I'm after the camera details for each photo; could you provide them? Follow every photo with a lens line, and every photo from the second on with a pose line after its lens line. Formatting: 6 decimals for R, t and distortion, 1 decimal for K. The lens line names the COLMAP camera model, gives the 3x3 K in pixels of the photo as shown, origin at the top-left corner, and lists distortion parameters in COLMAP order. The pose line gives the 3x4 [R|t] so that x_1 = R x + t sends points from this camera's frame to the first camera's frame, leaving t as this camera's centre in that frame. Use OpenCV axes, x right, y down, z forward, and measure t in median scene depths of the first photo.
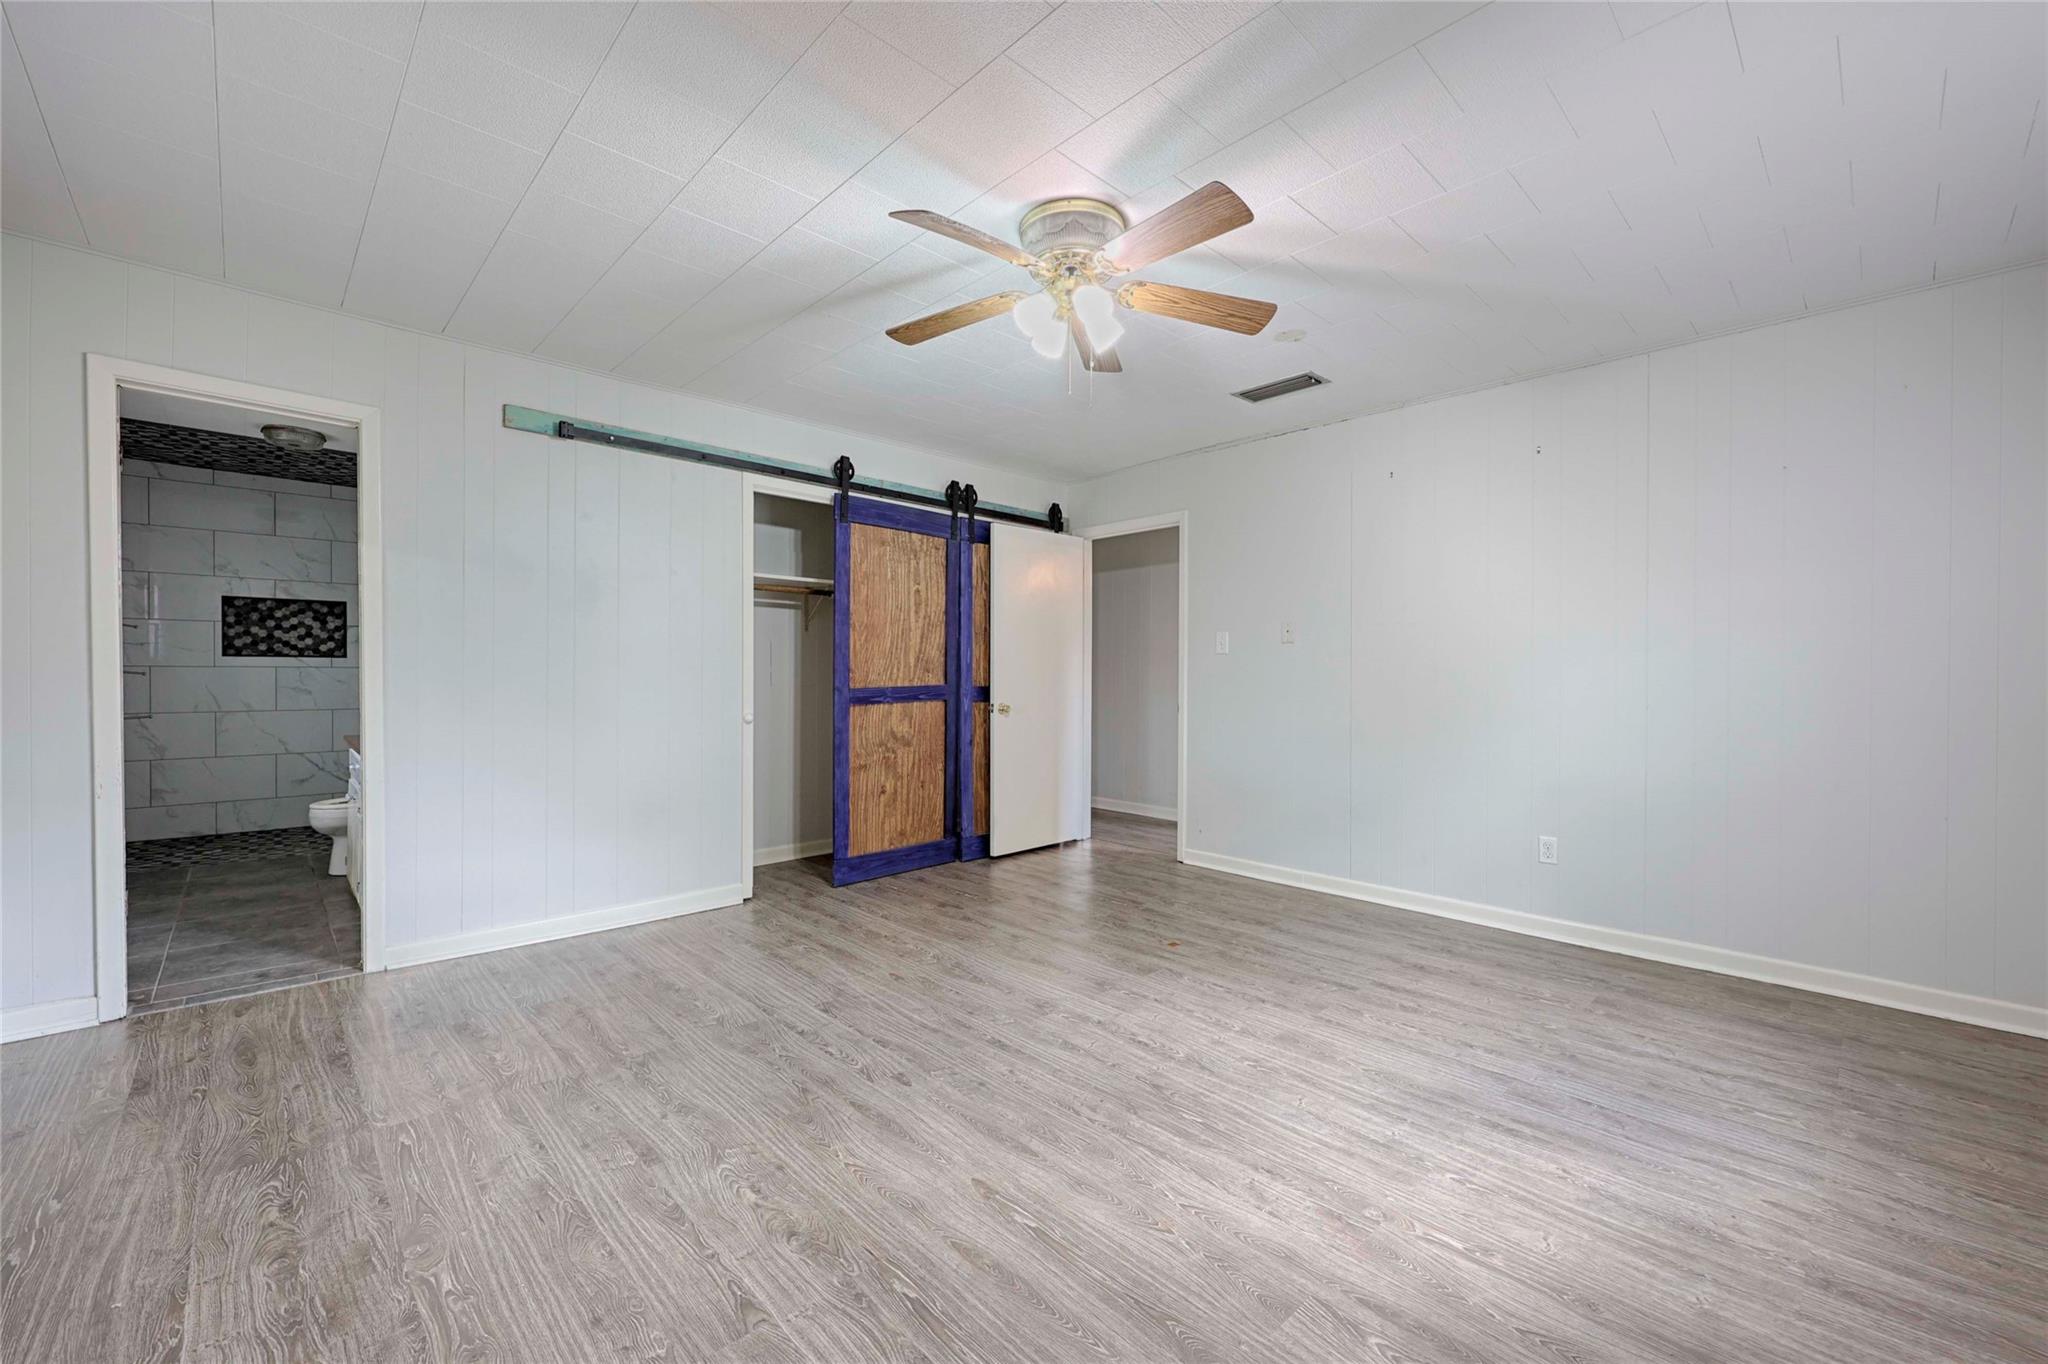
lens RADIAL K [[827.6, 0, 1027.0], [0, 827.6, 683.8], [0, 0, 1]] dist [-0.001268, -0.000514]
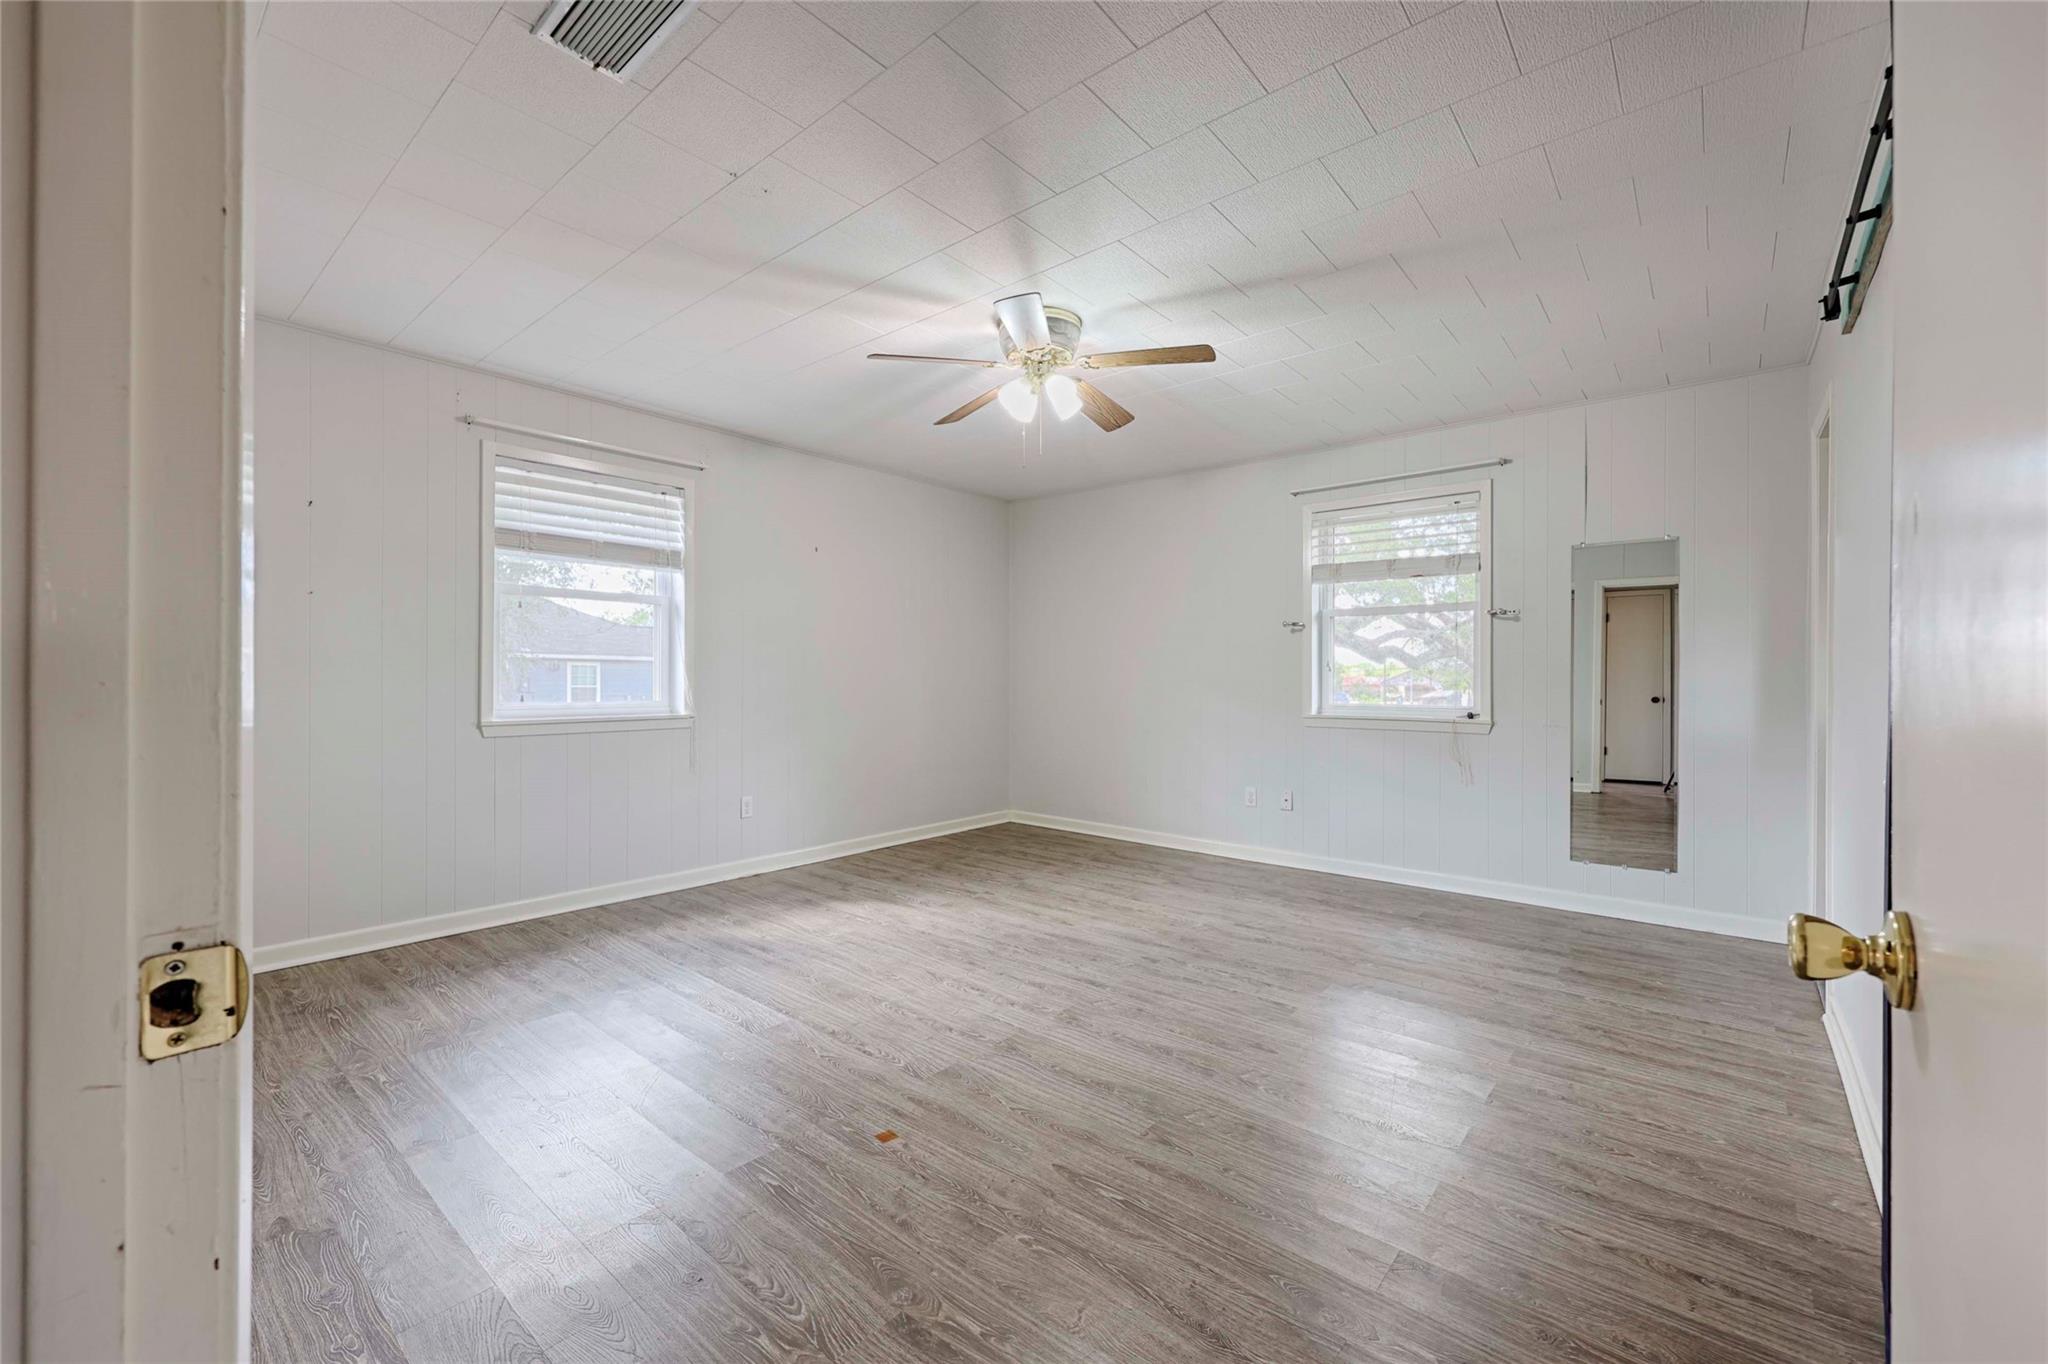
lens RADIAL K [[827.6, 0, 1028.9], [0, 827.6, 675.1], [0, 0, 1]] dist [-0.001268, -0.000514]
pose [[-0.993655, -0.009641, -0.112053, 0.207566], [-0.010408, 0.999926, 0.006261, -0.017186], [0.111985, 0.007387, -0.993682, 2.248995]]
